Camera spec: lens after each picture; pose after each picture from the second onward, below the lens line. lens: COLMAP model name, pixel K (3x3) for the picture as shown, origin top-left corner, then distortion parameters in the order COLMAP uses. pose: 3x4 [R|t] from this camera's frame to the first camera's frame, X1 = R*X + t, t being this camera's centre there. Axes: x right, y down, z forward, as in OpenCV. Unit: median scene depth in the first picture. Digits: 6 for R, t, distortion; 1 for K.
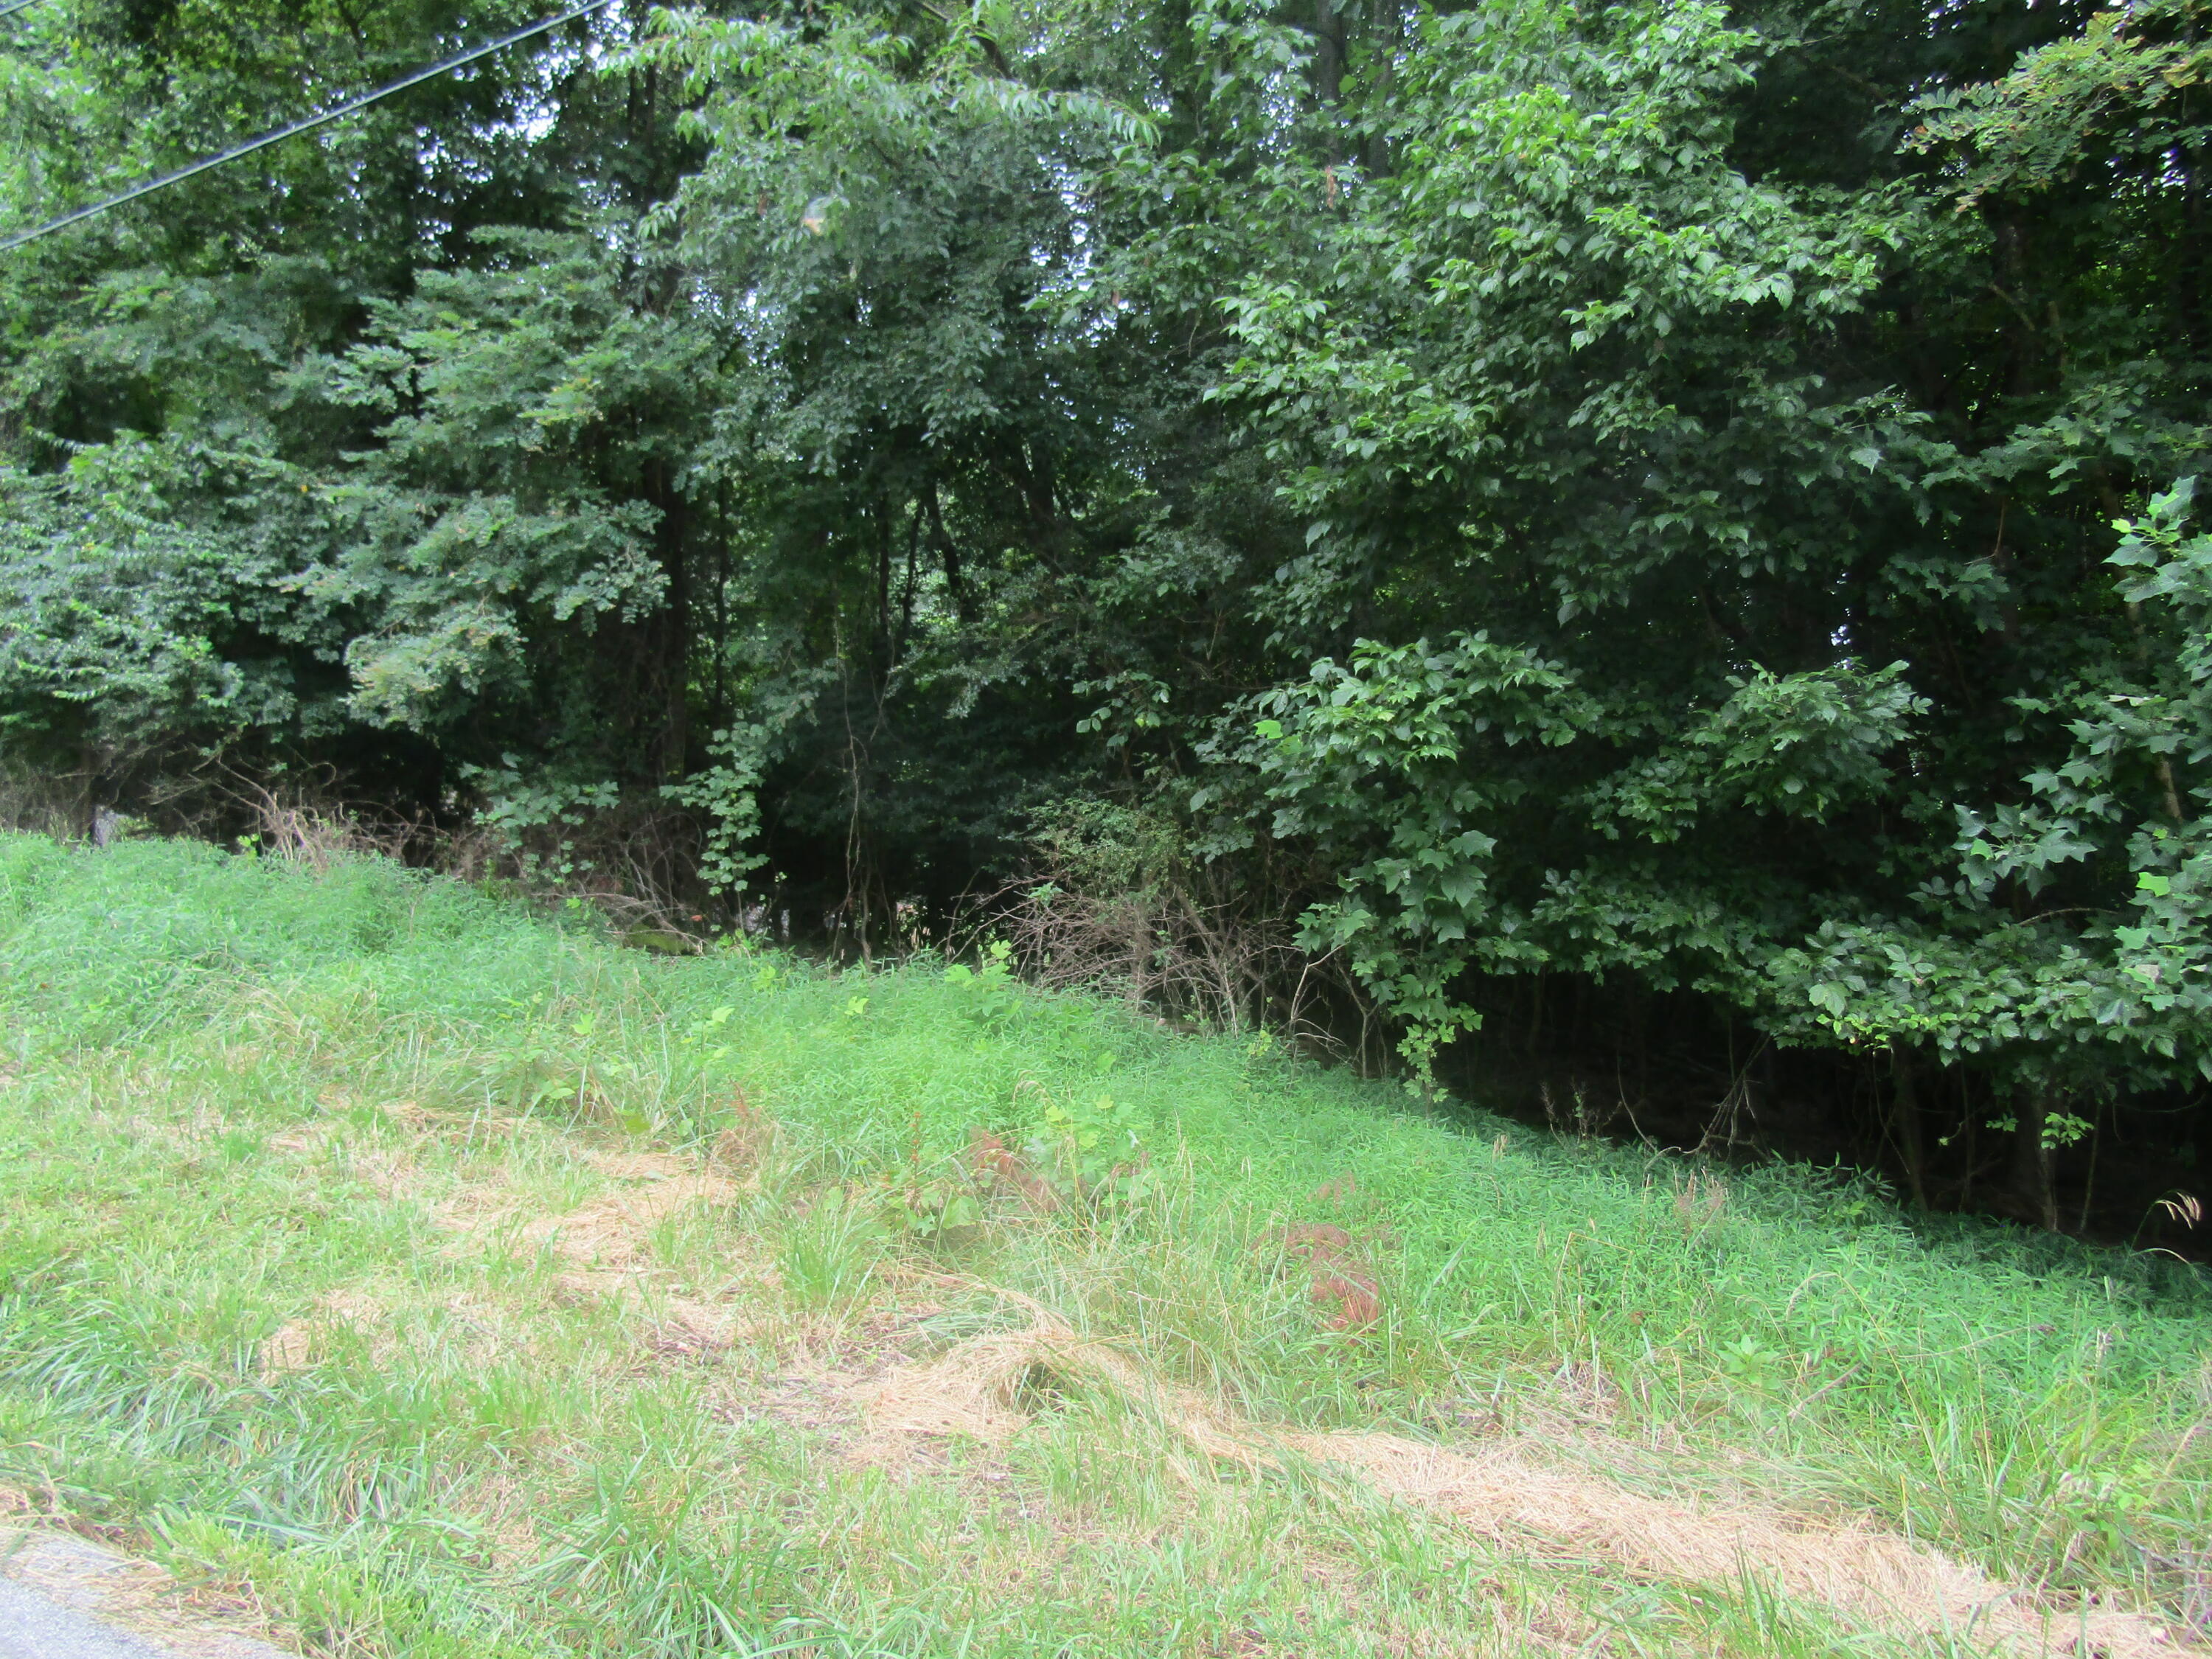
lens RADIAL K [[1557.8, 0, 1110.6], [0, 1557.8, 824.5], [0, 0, 1]] dist [-0.015668, 0.012411]
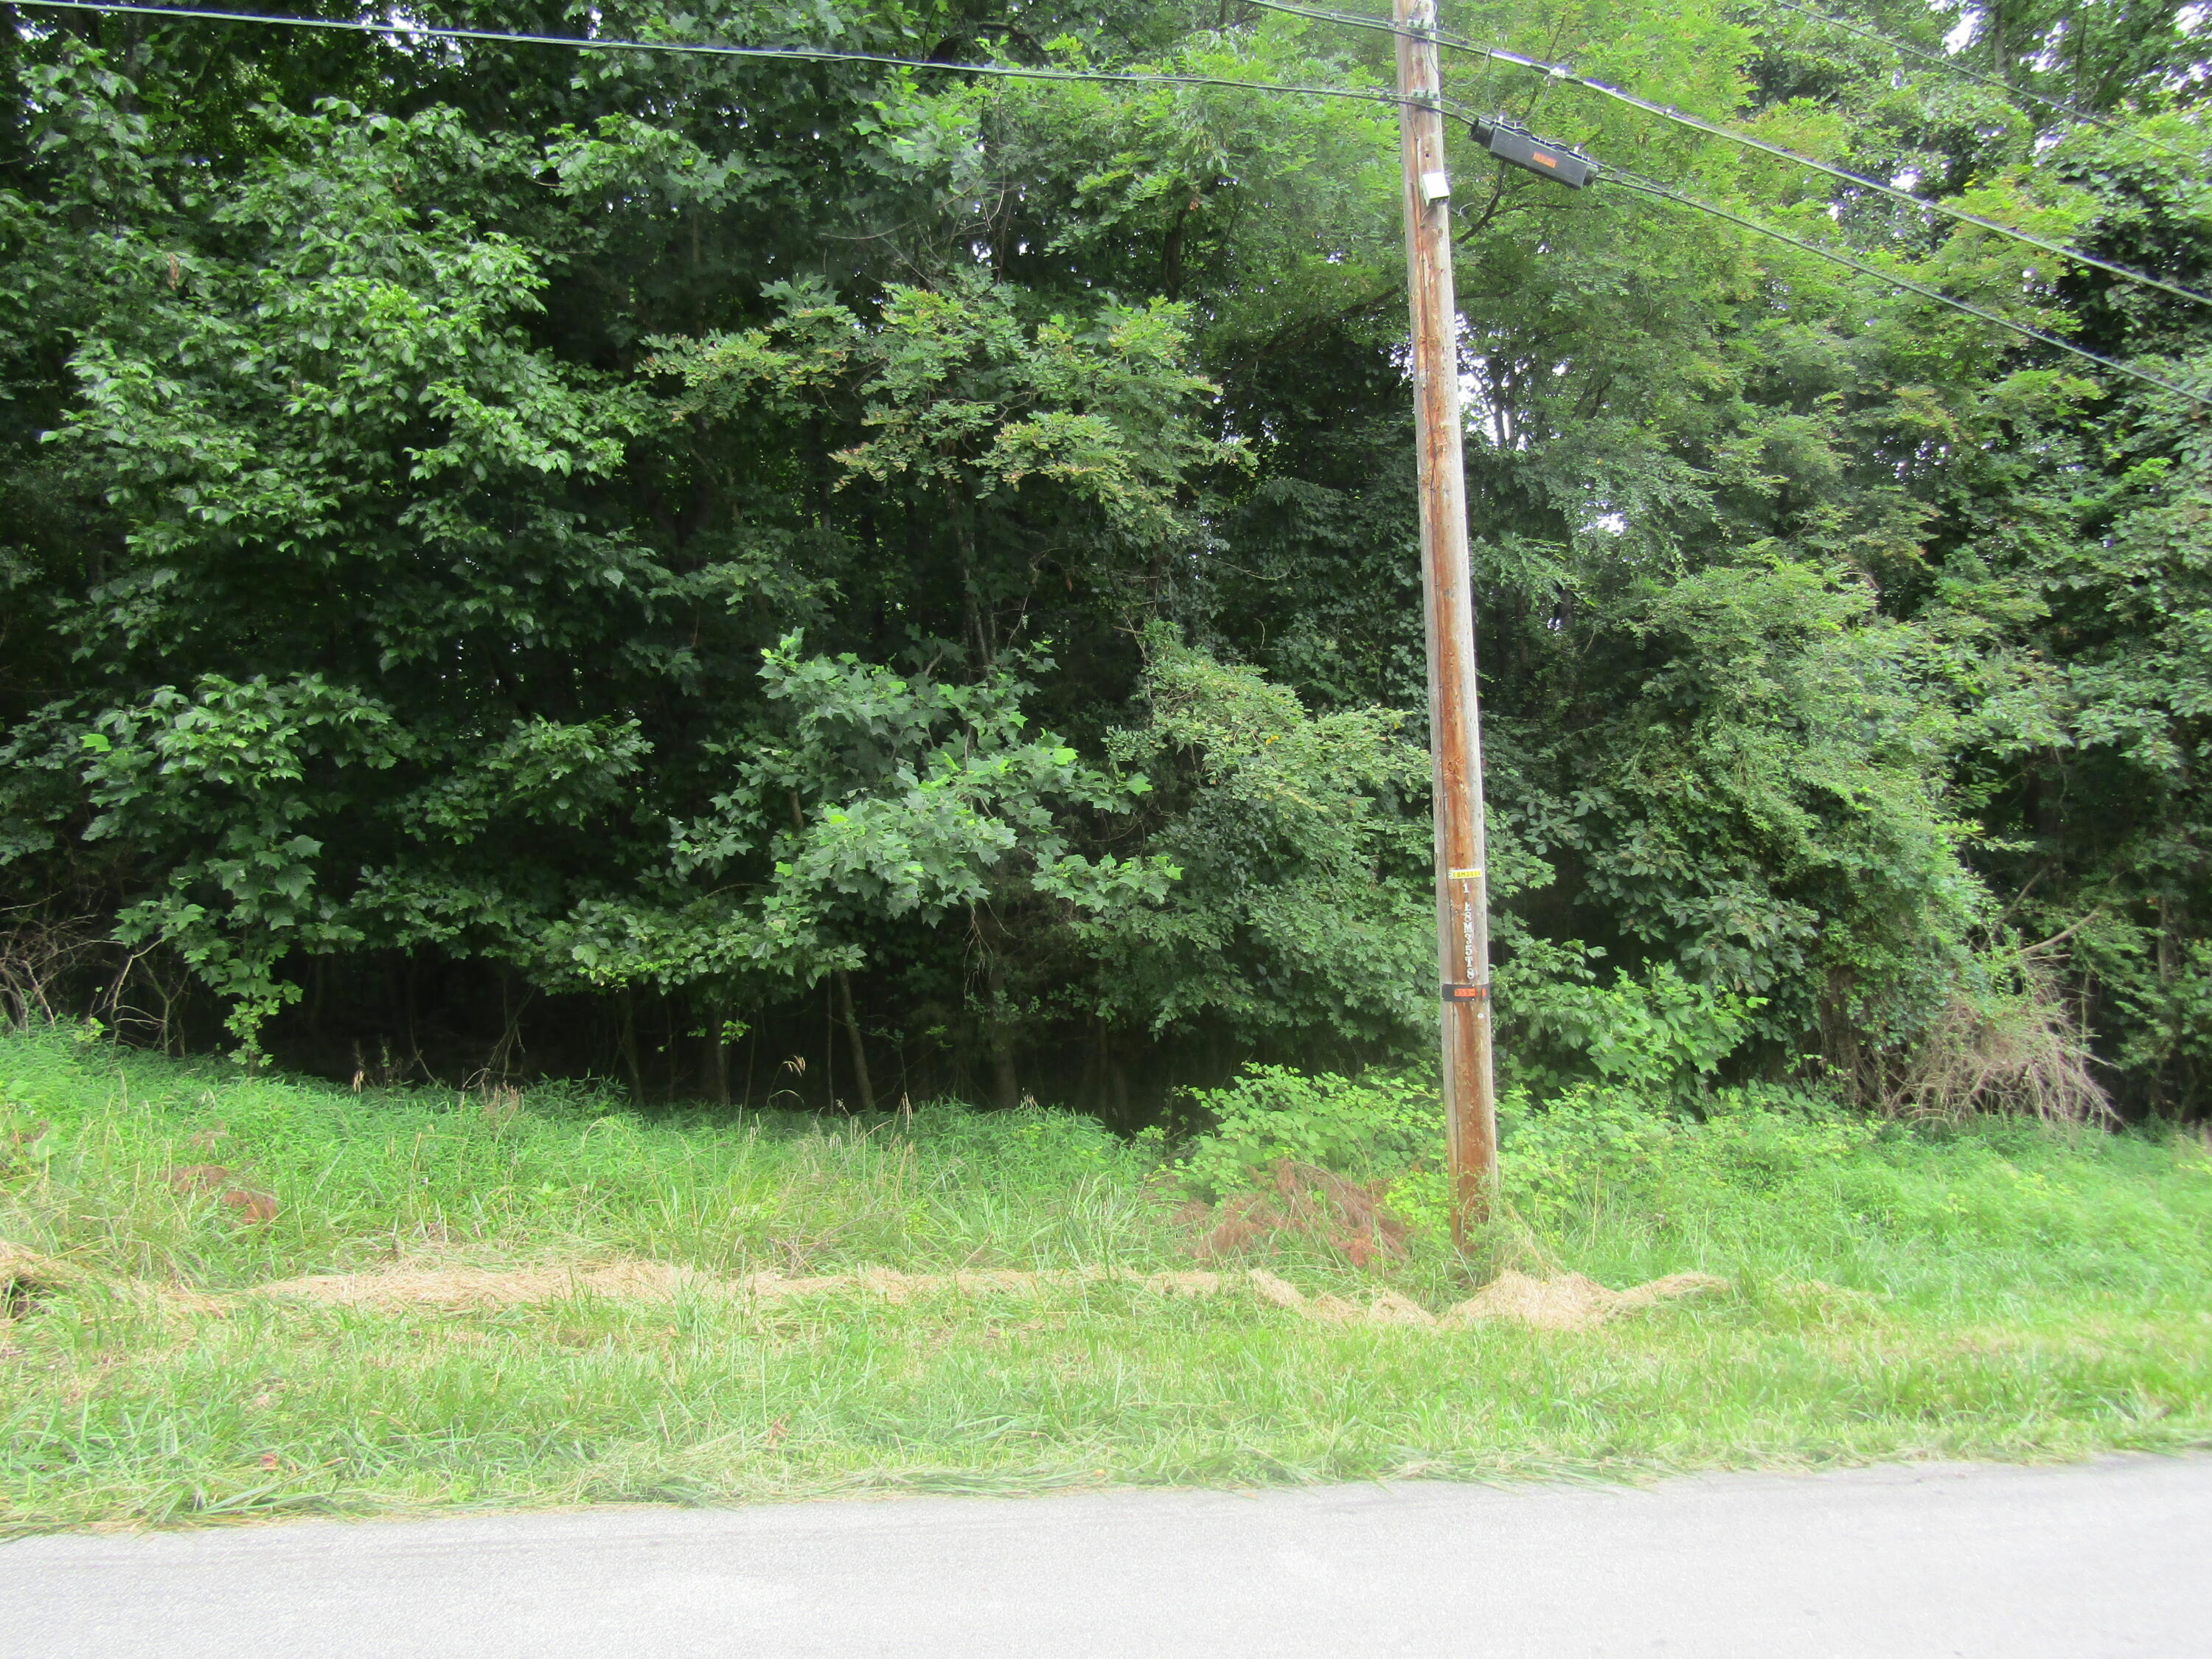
lens RADIAL K [[1553.6, 0, 1101.4], [0, 1553.6, 826.5], [0, 0, 1]] dist [-0.017028, 0.003865]
pose [[0.707895, -0.005488, 0.706296, -0.190612], [-0.006310, 0.999881, 0.014093, -0.025773], [-0.706289, -0.014433, 0.707776, -0.308019]]
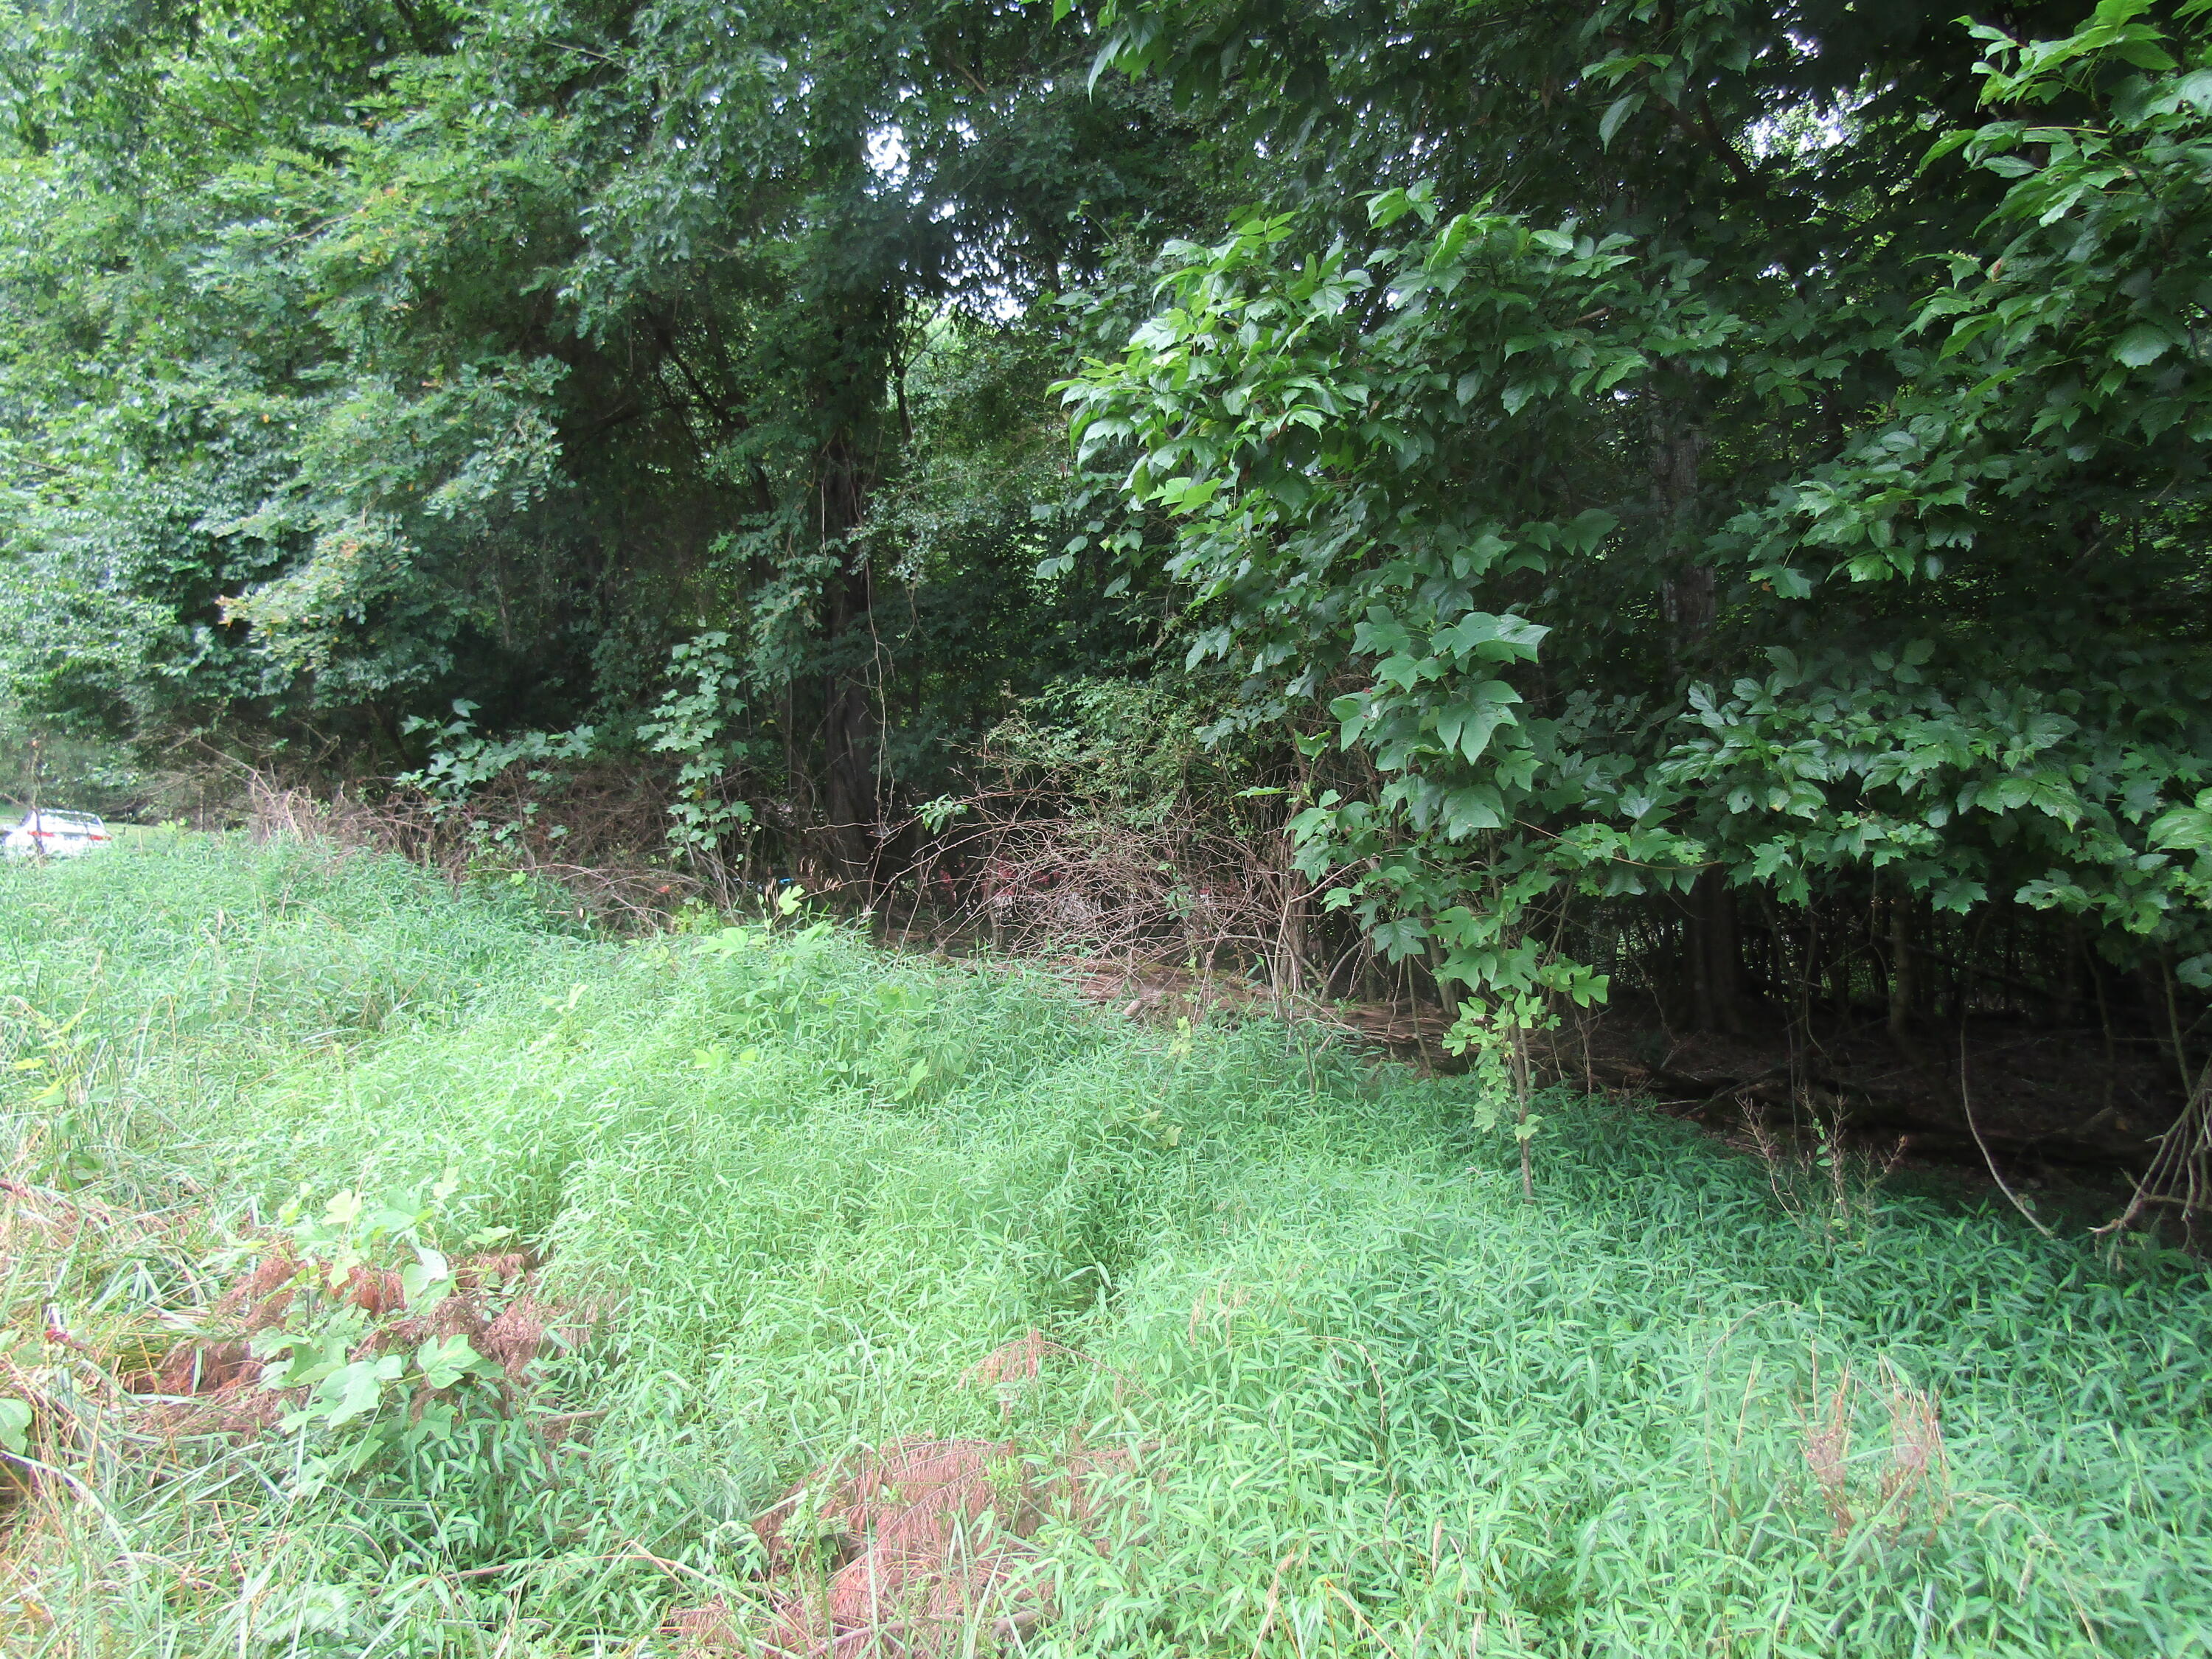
lens RADIAL K [[1553.6, 0, 1101.4], [0, 1553.6, 826.5], [0, 0, 1]] dist [-0.017028, 0.003865]
pose [[0.944864, -0.065522, -0.320842, 0.294289], [0.067800, 0.997691, -0.004078, 0.073292], [0.320368, -0.017900, 0.947124, 0.524175]]
